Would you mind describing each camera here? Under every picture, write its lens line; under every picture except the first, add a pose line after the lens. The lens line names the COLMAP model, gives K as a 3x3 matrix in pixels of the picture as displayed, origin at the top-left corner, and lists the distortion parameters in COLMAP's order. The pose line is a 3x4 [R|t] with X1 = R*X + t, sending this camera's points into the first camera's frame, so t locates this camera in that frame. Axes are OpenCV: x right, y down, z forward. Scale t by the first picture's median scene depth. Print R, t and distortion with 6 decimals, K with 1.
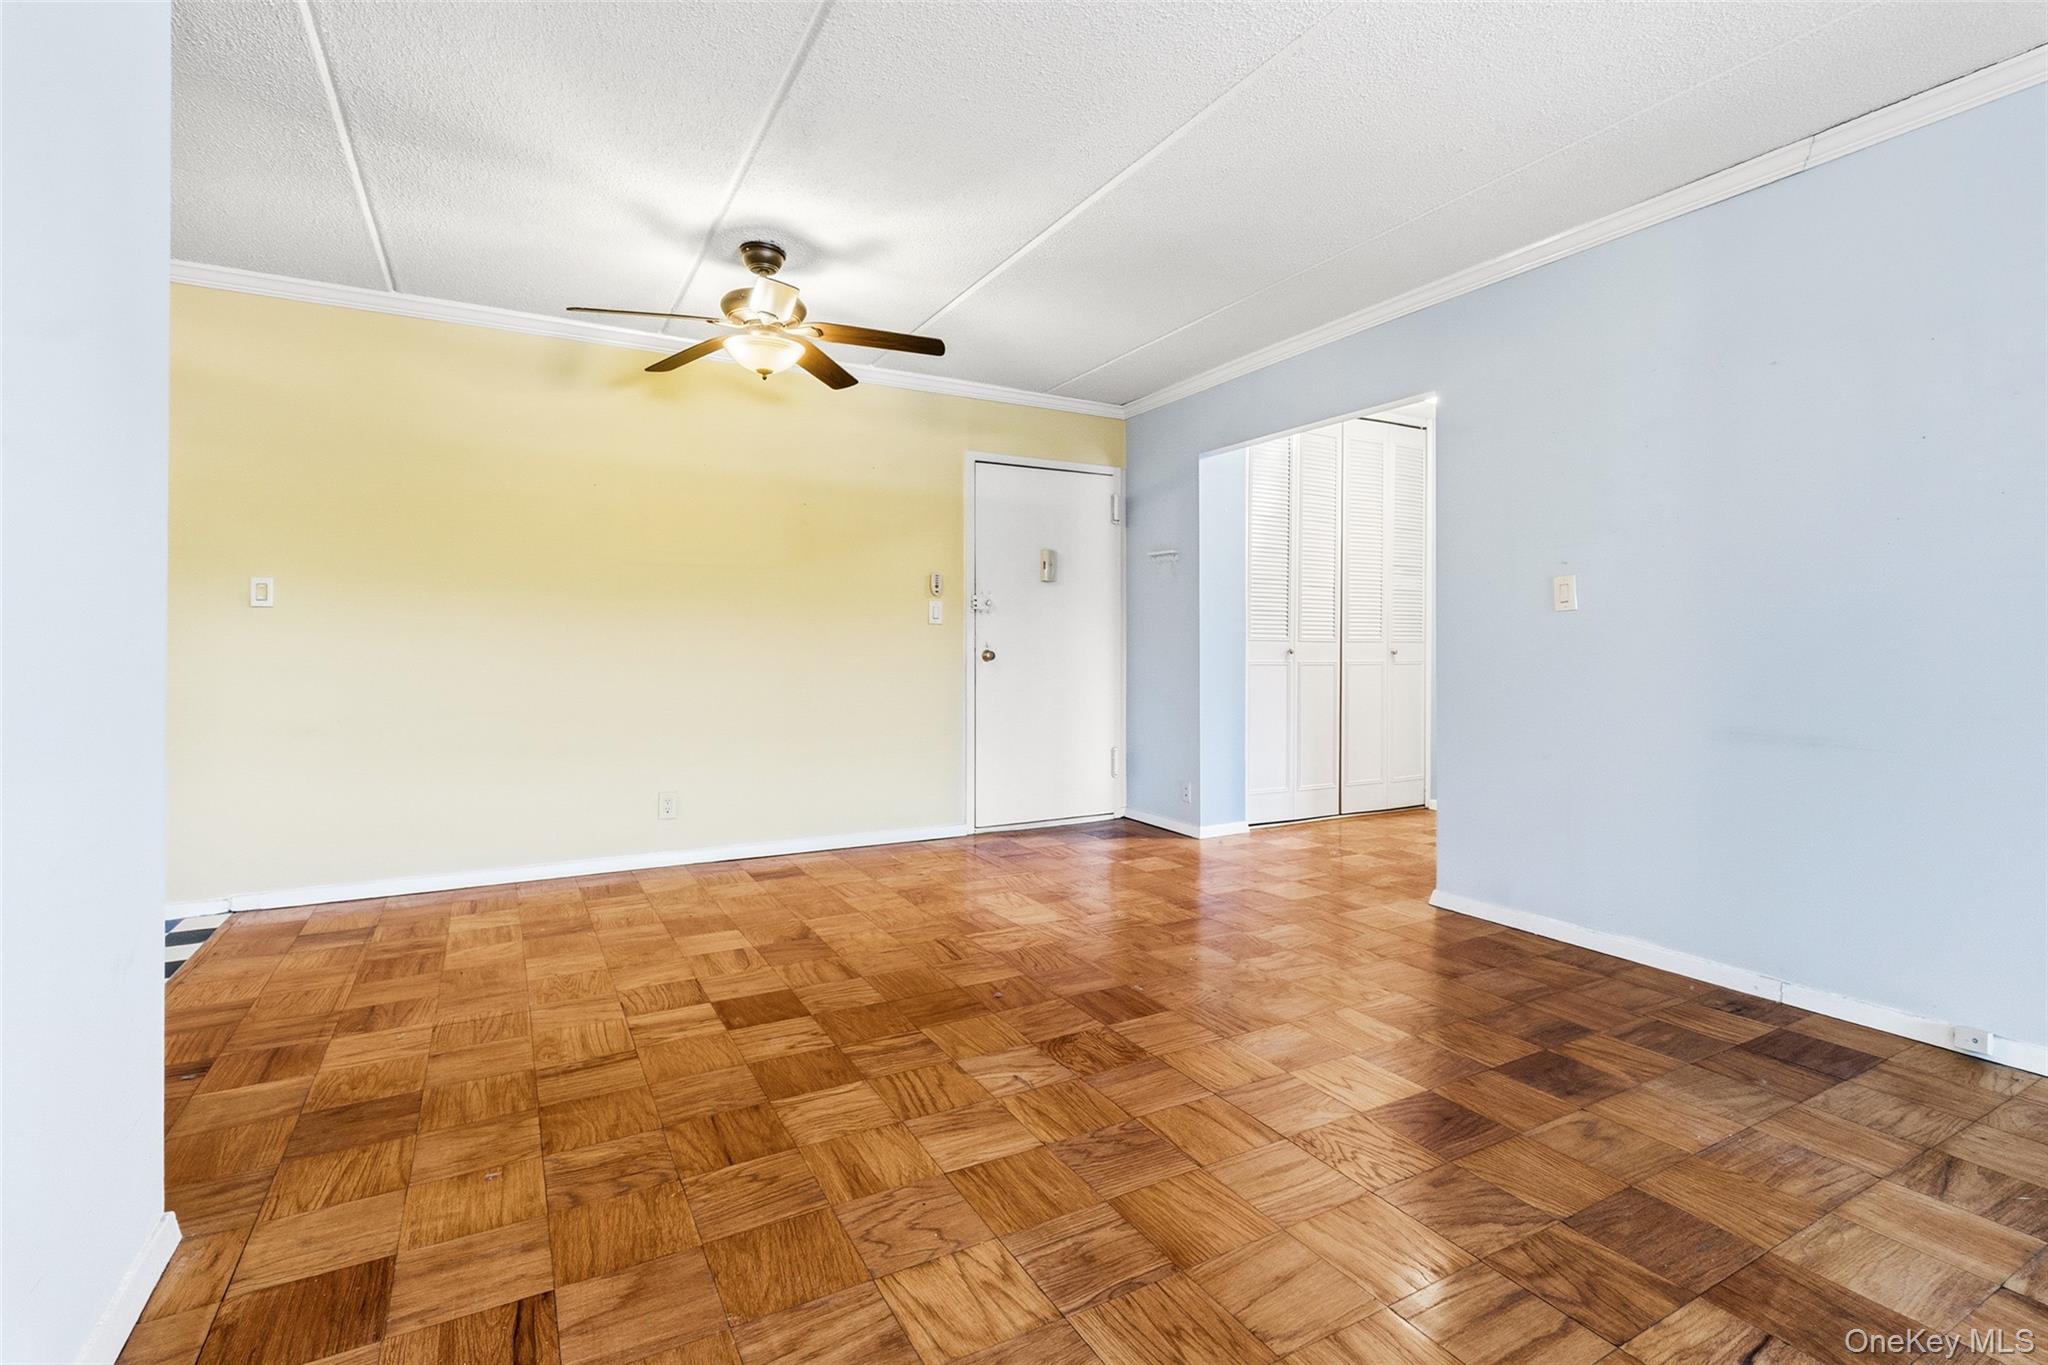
lens RADIAL K [[954.3, 0, 1030.1], [0, 954.3, 649.1], [0, 0, 1]] dist [0.003393, 0.000416]
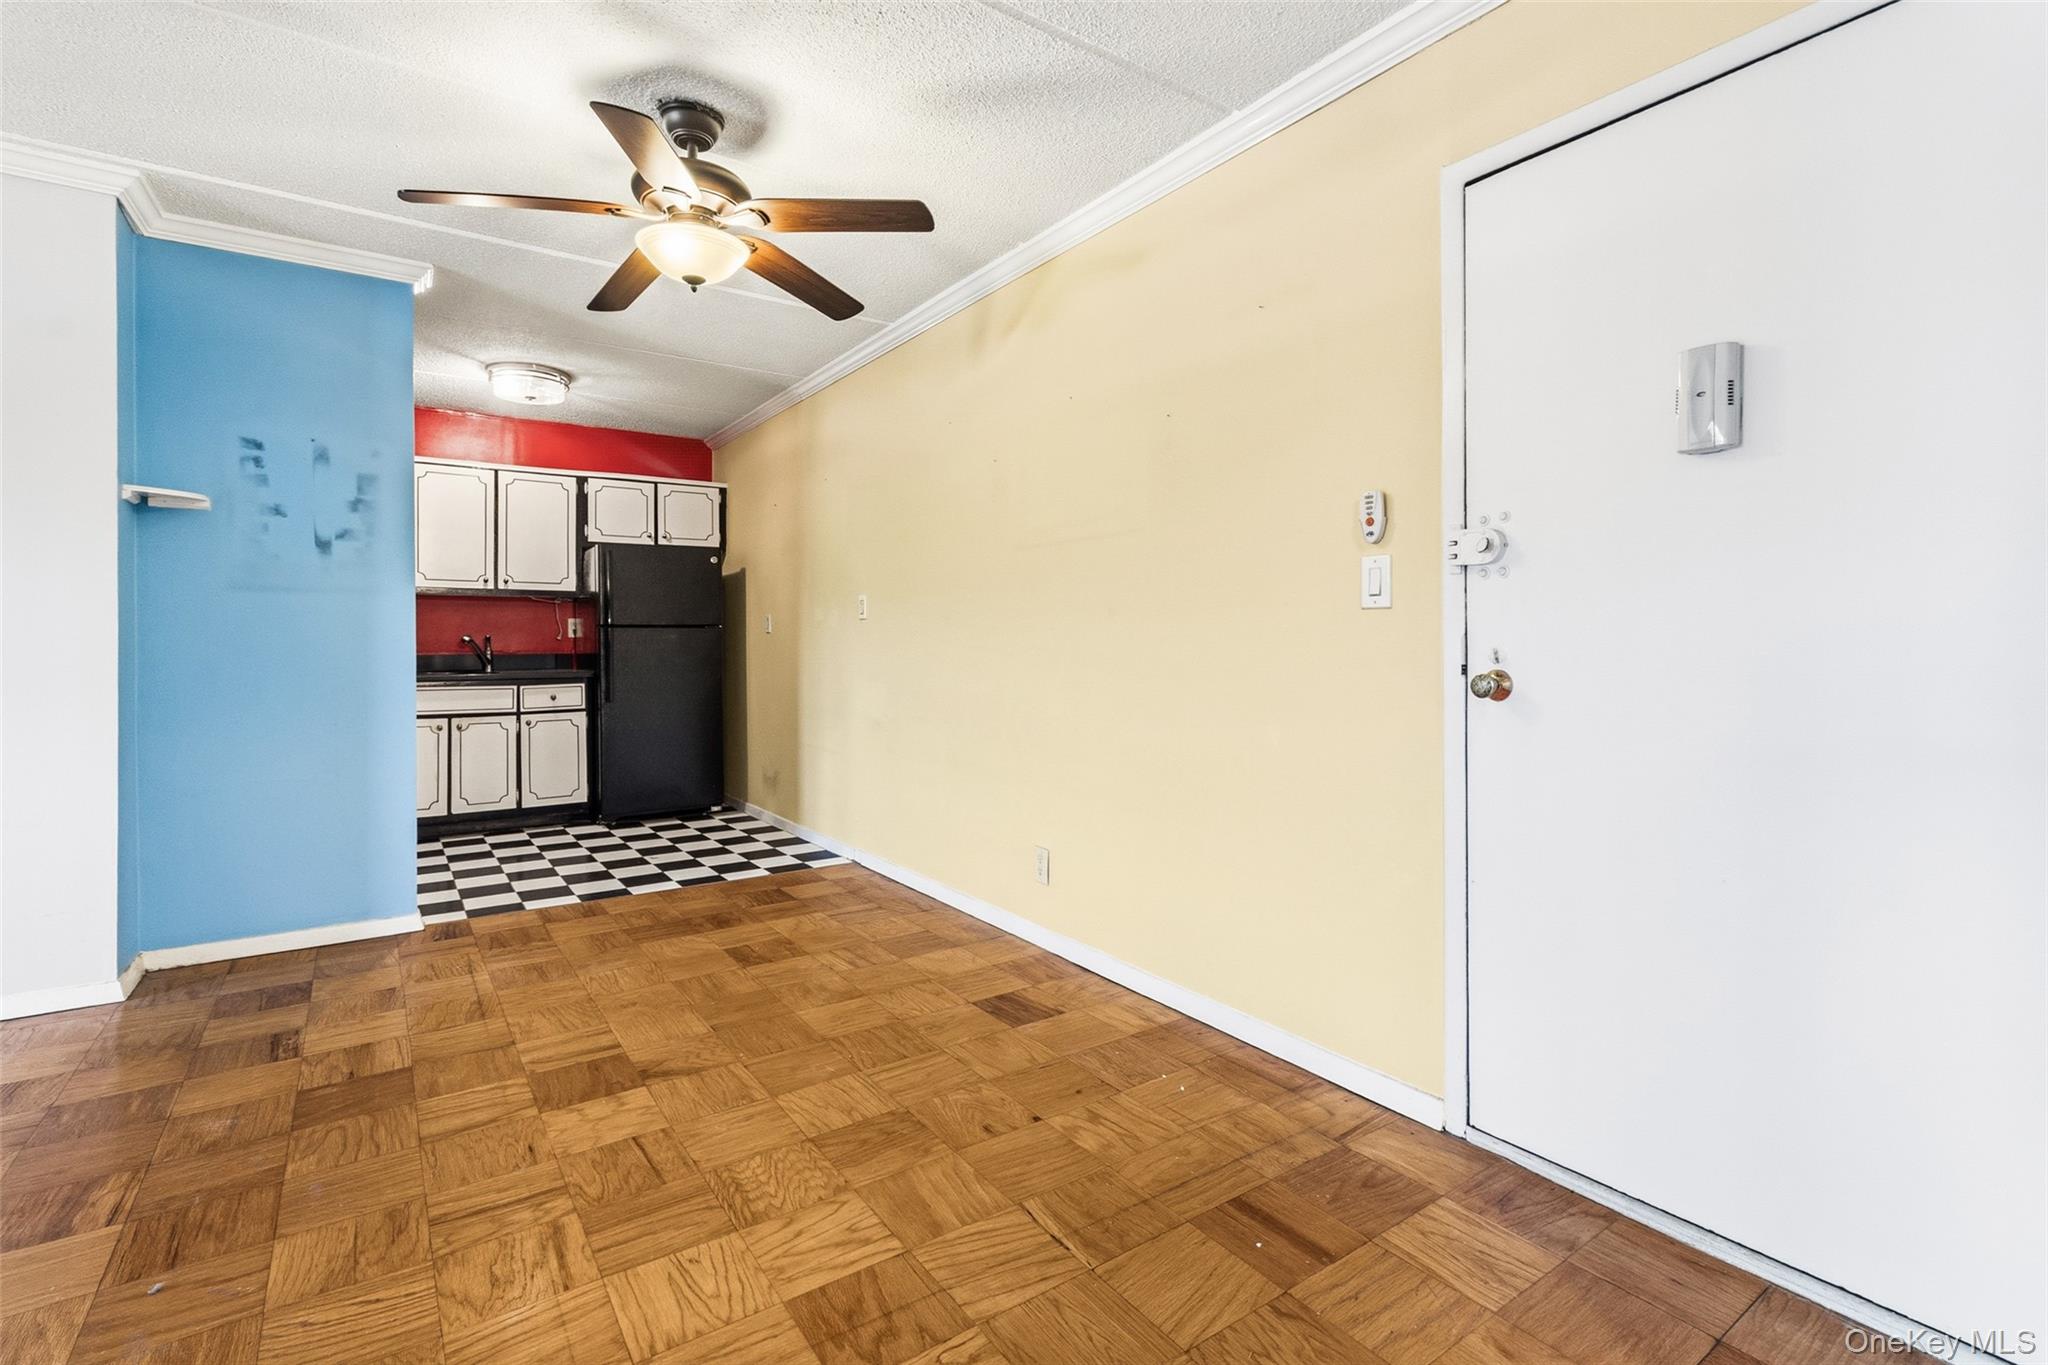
lens RADIAL K [[949.7, 0, 1034.0], [0, 949.7, 644.0], [0, 0, 1]] dist [0.002621, 0.000238]
pose [[0.099721, -0.001015, -0.995015, 0.577151], [-0.002975, 0.999995, -0.001318, -0.015107], [0.995011, 0.003092, 0.099718, 1.451655]]
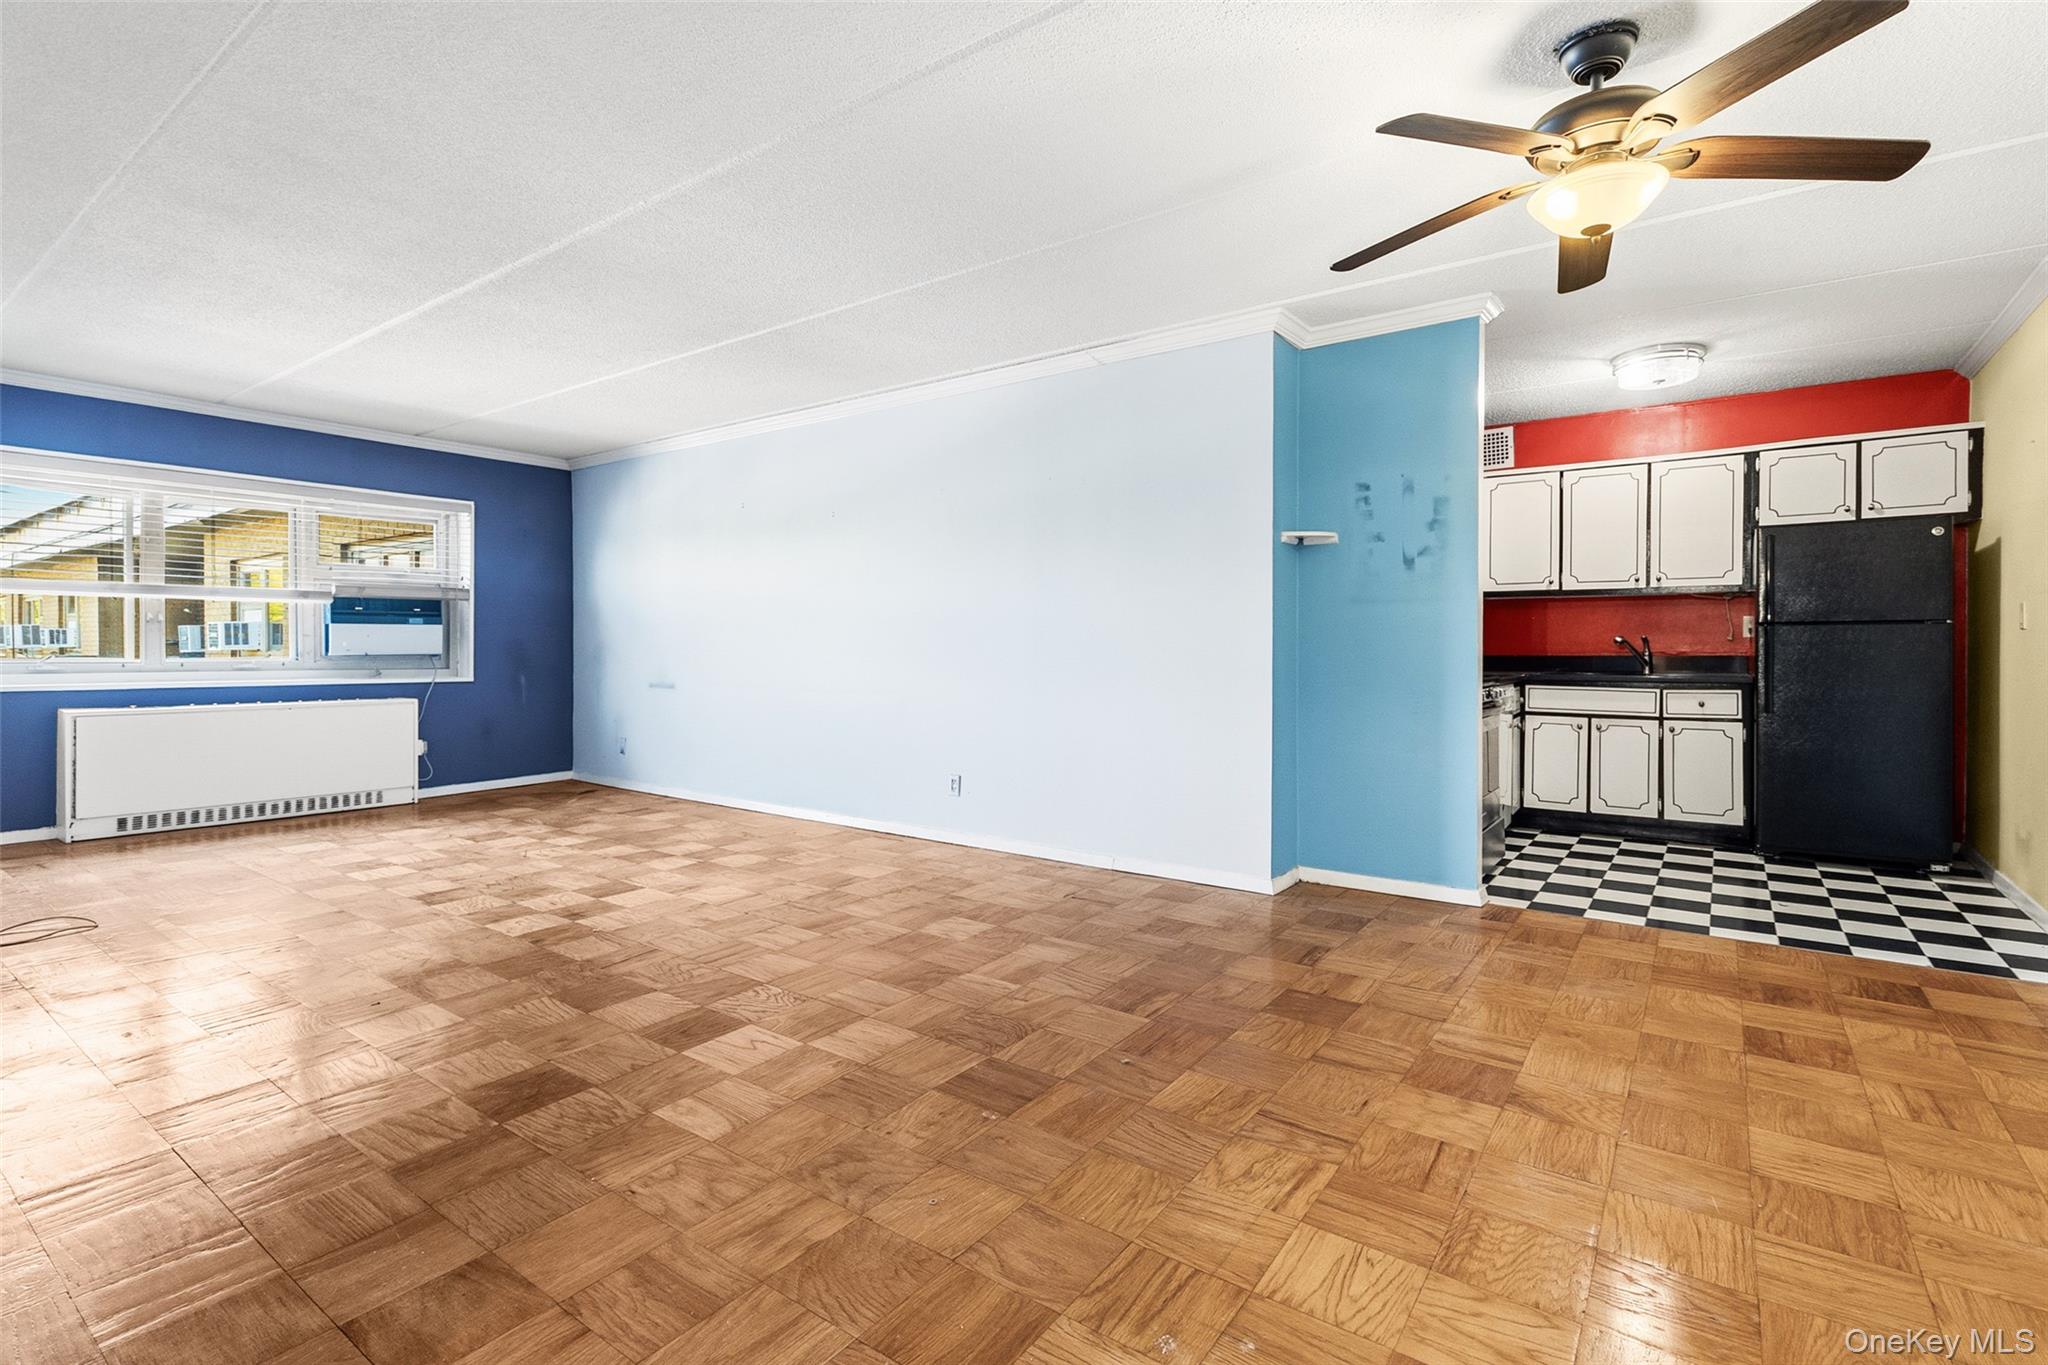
lens RADIAL K [[951.0, 0, 1040.3], [0, 951.0, 660.3], [0, 0, 1]] dist [0.003438, -0.001331]
pose [[-0.904519, 0.005940, -0.426391, 0.406226], [-0.002804, 0.999799, 0.019877, -0.018119], [0.426423, 0.019174, -0.904320, 1.740189]]
